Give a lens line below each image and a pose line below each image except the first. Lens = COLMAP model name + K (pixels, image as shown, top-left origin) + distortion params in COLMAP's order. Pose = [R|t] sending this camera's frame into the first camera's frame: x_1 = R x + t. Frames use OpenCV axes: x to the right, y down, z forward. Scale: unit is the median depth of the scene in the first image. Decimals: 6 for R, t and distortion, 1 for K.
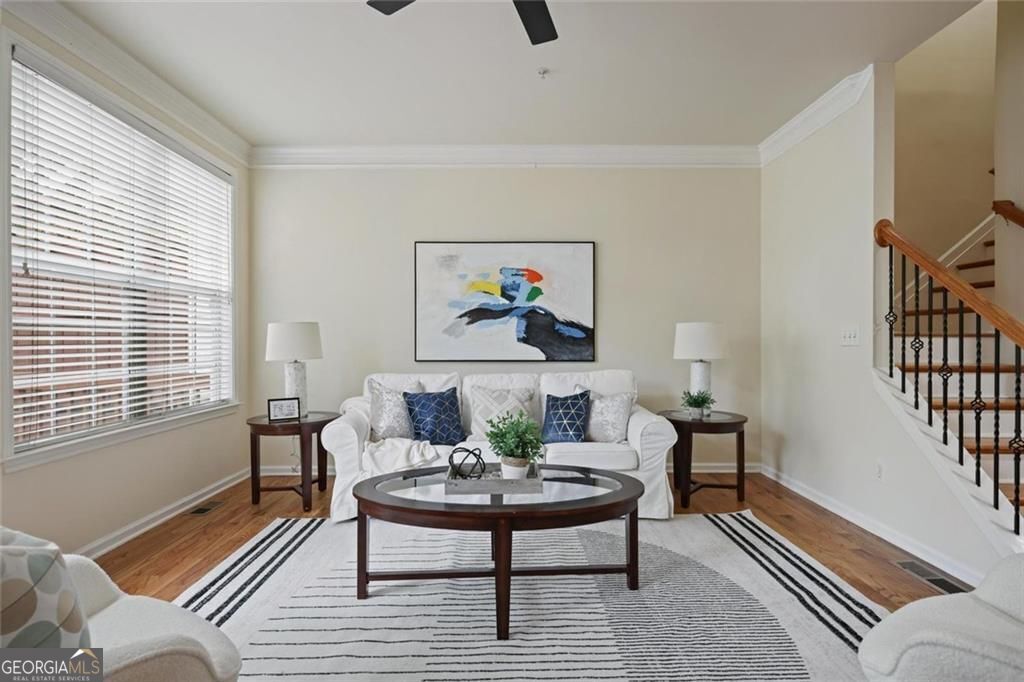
lens RADIAL K [[512.5, 0, 512.0], [0, 512.5, 345.2], [0, 0, 1]] dist [-0.006250, -0.000829]
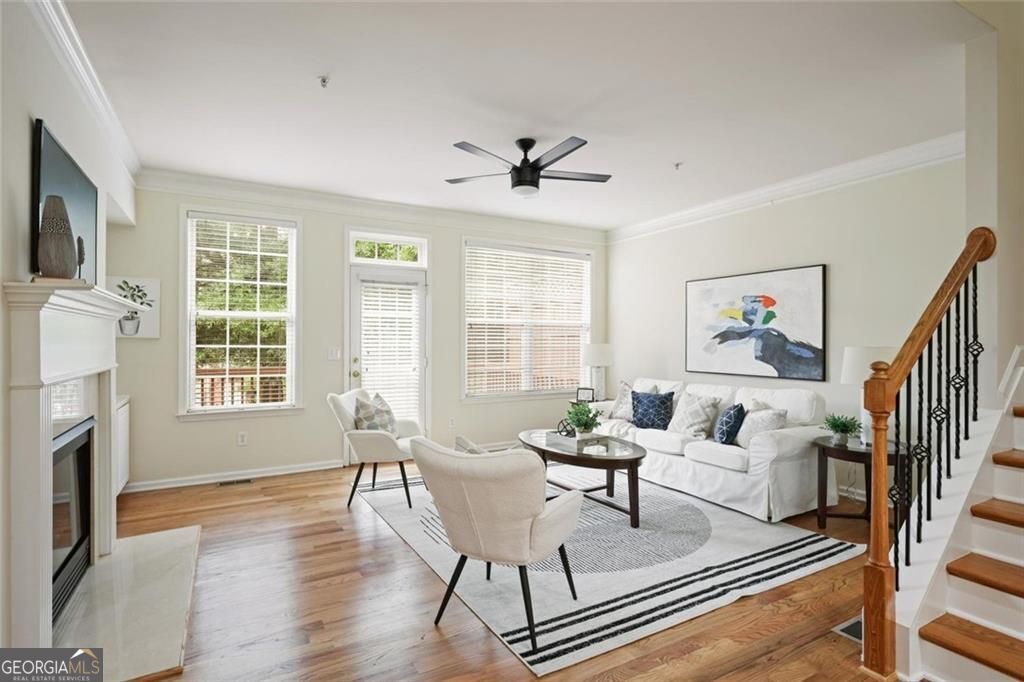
lens RADIAL K [[512.5, 0, 512.2], [0, 512.5, 341.2], [0, 0, 1]] dist [-0.006250, -0.000829]
pose [[0.484249, 0.003511, -0.874923, 0.752228], [-0.015012, 0.999878, -0.004296, -0.034544], [0.874802, 0.015215, 0.484242, -0.033792]]
